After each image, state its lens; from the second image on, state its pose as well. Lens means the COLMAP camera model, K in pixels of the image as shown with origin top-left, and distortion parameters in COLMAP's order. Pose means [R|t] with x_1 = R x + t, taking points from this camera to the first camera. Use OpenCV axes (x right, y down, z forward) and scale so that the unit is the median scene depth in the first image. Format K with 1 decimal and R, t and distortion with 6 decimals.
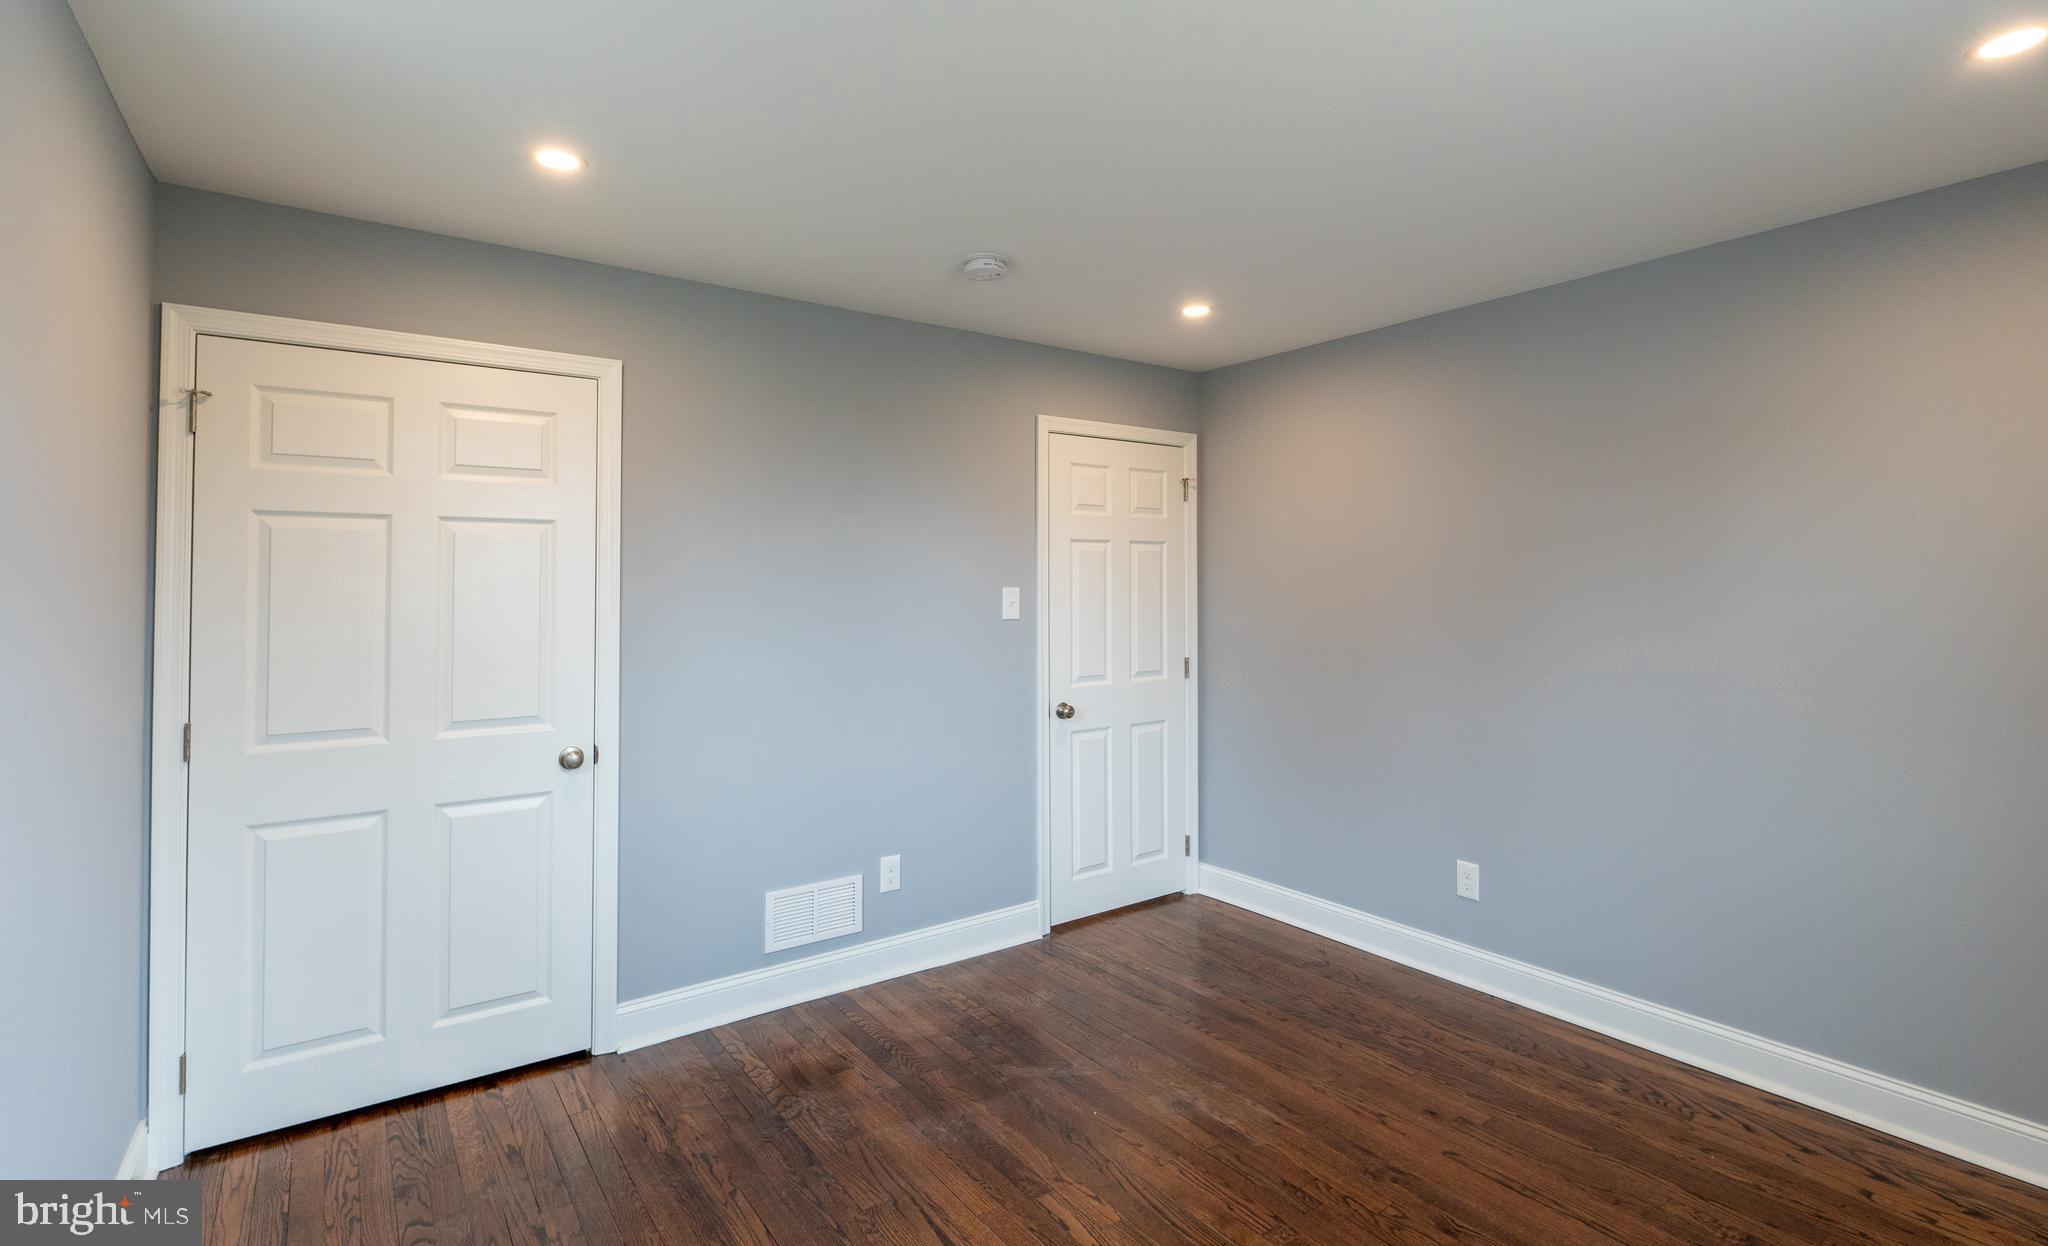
lens RADIAL K [[938.5, 0, 1006.0], [0, 938.5, 559.7], [0, 0, 1]] dist [-0.001453, -0.000674]
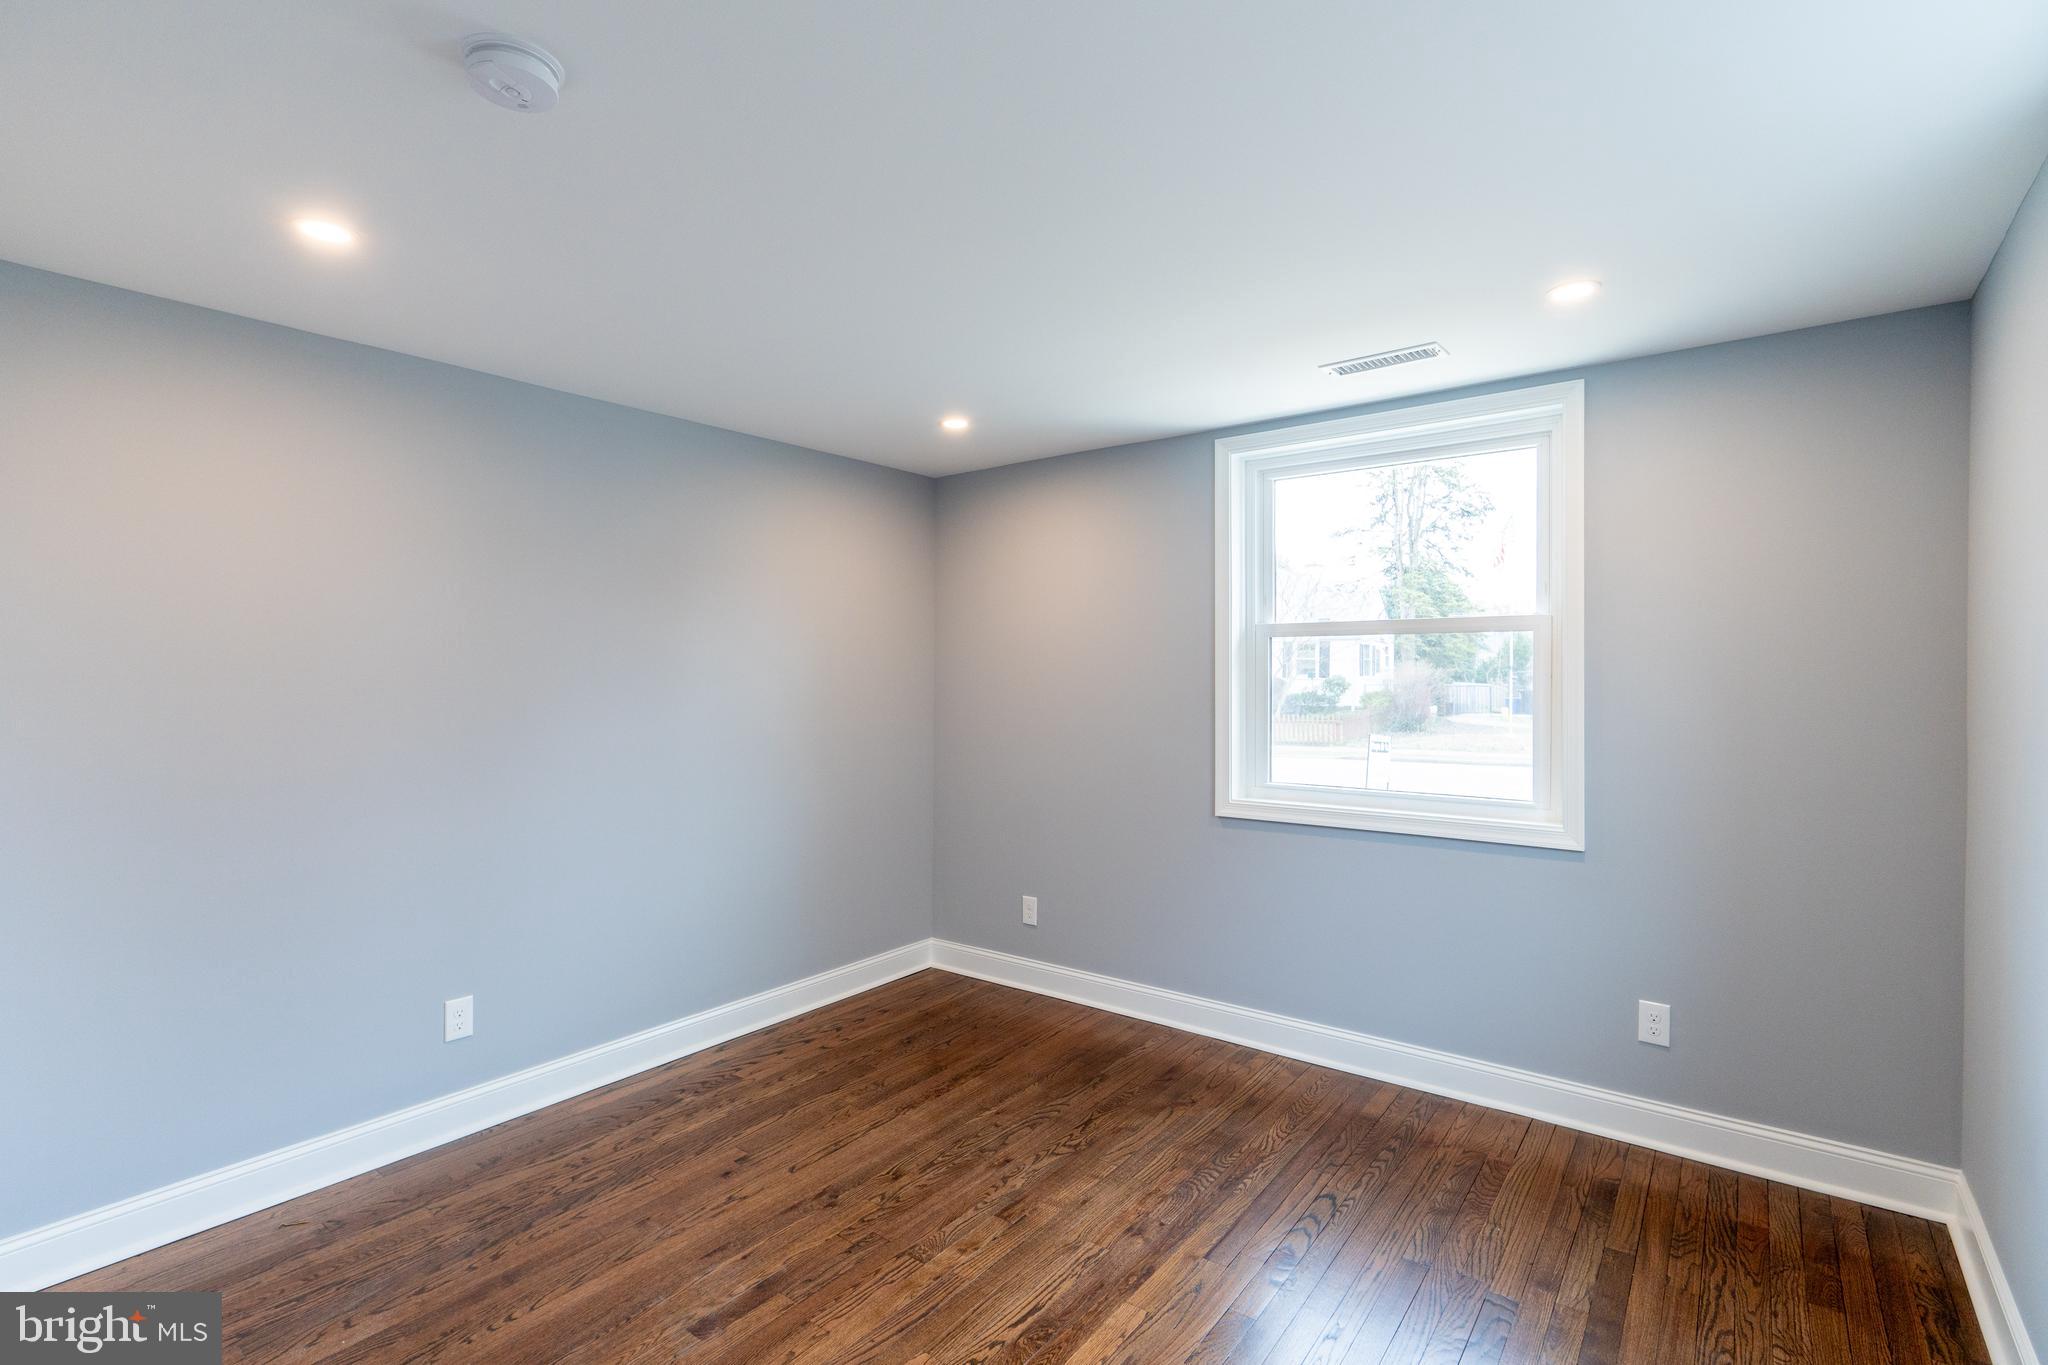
lens RADIAL K [[950.5, 0, 1029.1], [0, 950.5, 683.1], [0, 0, 1]] dist [-0.004757, 0.000492]
pose [[-0.301988, -0.004396, 0.953302, -0.645719], [-0.023165, 0.999728, -0.002728, 0.017512], [-0.953030, -0.022907, -0.302007, 0.942250]]
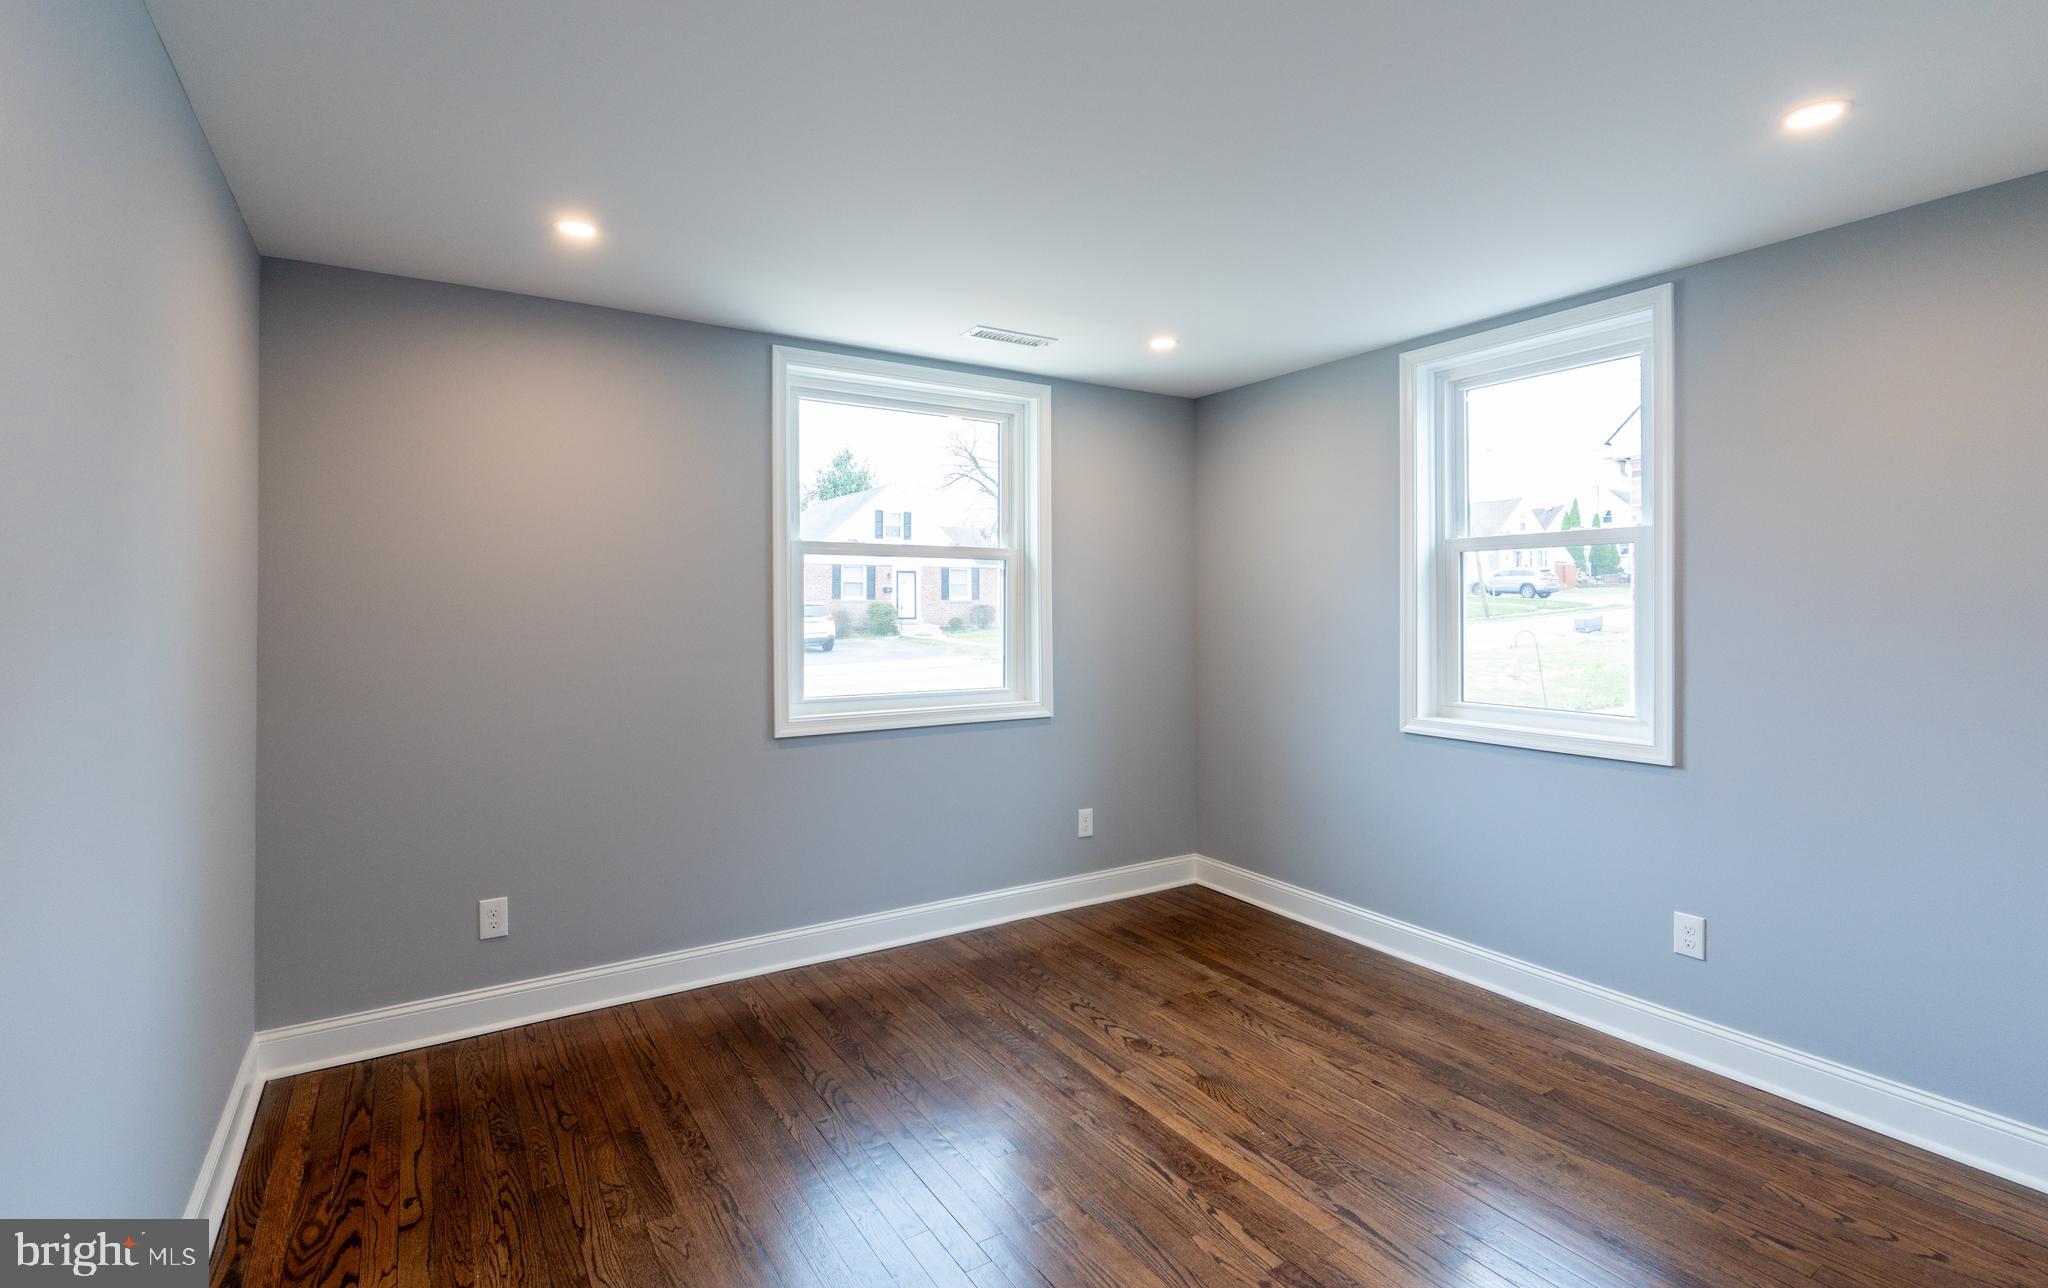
lens RADIAL K [[935.2, 0, 1033.7], [0, 935.2, 606.8], [0, 0, 1]] dist [-0.002464, -0.000887]
pose [[-0.999482, 0.003632, 0.031964, 0.197584], [0.002626, 0.999502, -0.031458, 0.060978], [-0.032062, -0.031358, -0.998994, 1.558932]]
